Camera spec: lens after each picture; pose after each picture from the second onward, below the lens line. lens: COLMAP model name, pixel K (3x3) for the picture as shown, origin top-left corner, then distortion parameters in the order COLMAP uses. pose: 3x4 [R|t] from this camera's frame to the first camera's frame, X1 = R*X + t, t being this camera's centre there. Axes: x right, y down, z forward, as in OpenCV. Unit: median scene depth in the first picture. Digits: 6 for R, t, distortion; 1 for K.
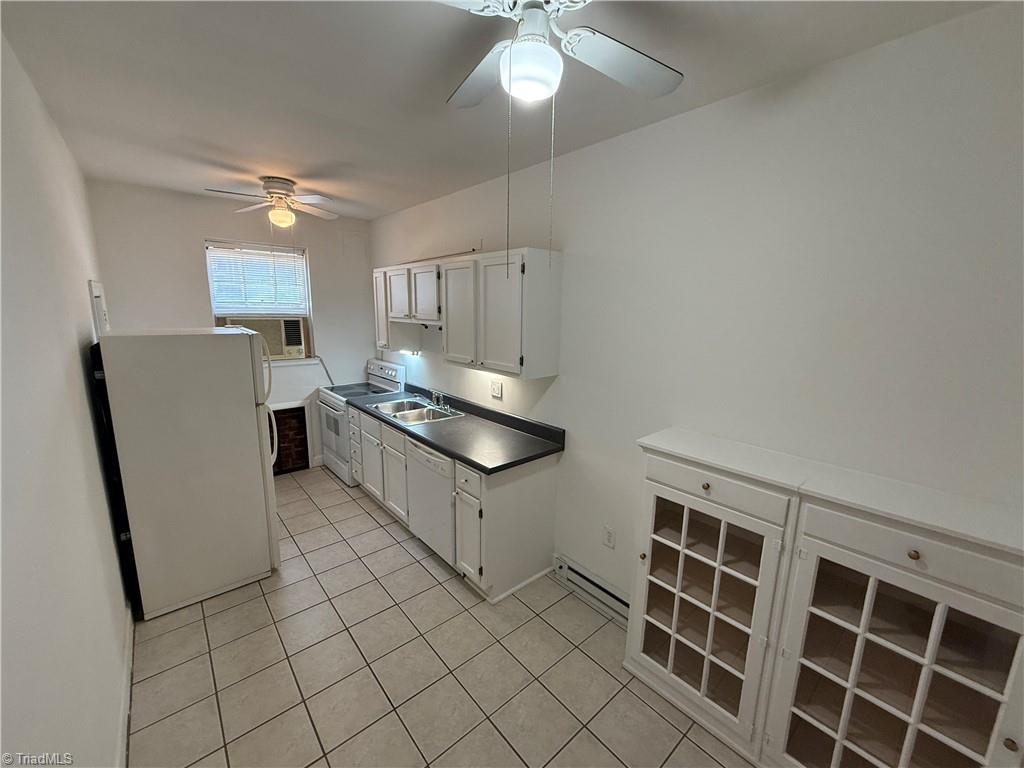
lens RADIAL K [[411.5, 0, 510.5], [0, 411.5, 386.5], [0, 0, 1]] dist [-0.005076, 0.000657]
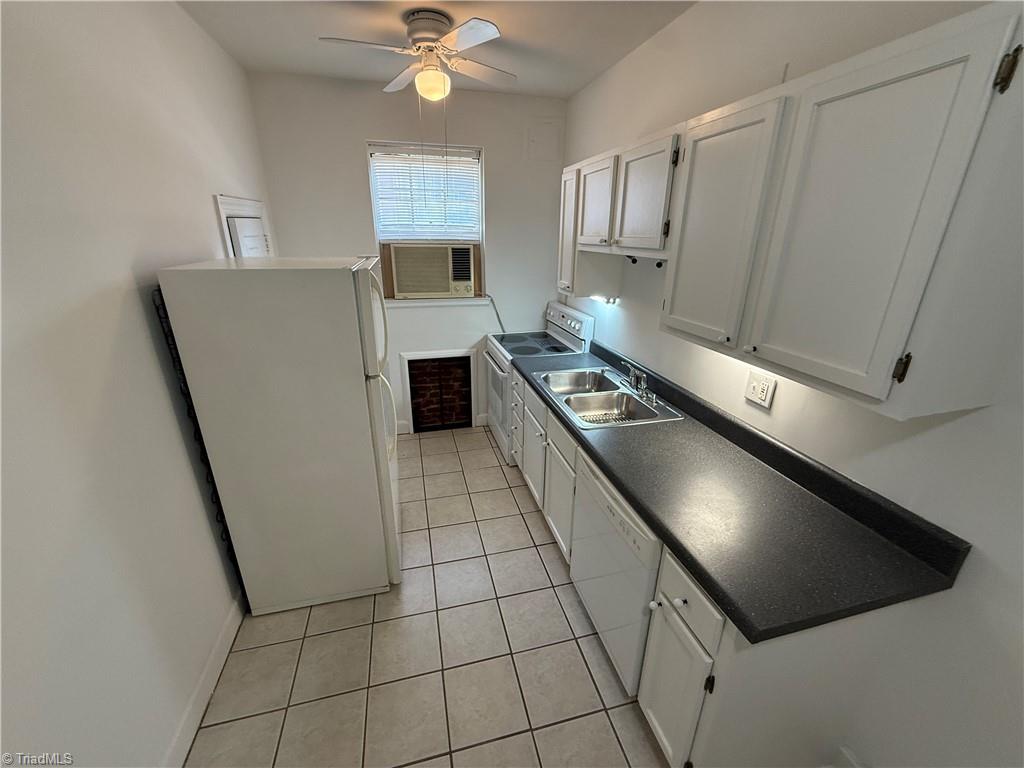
lens RADIAL K [[411.5, 0, 509.6], [0, 411.5, 385.5], [0, 0, 1]] dist [-0.005076, 0.000657]
pose [[0.894116, 0.147313, -0.422913, -0.085352], [-0.078202, 0.981199, 0.176446, -0.056589], [0.440955, -0.124691, 0.888826, 0.354855]]
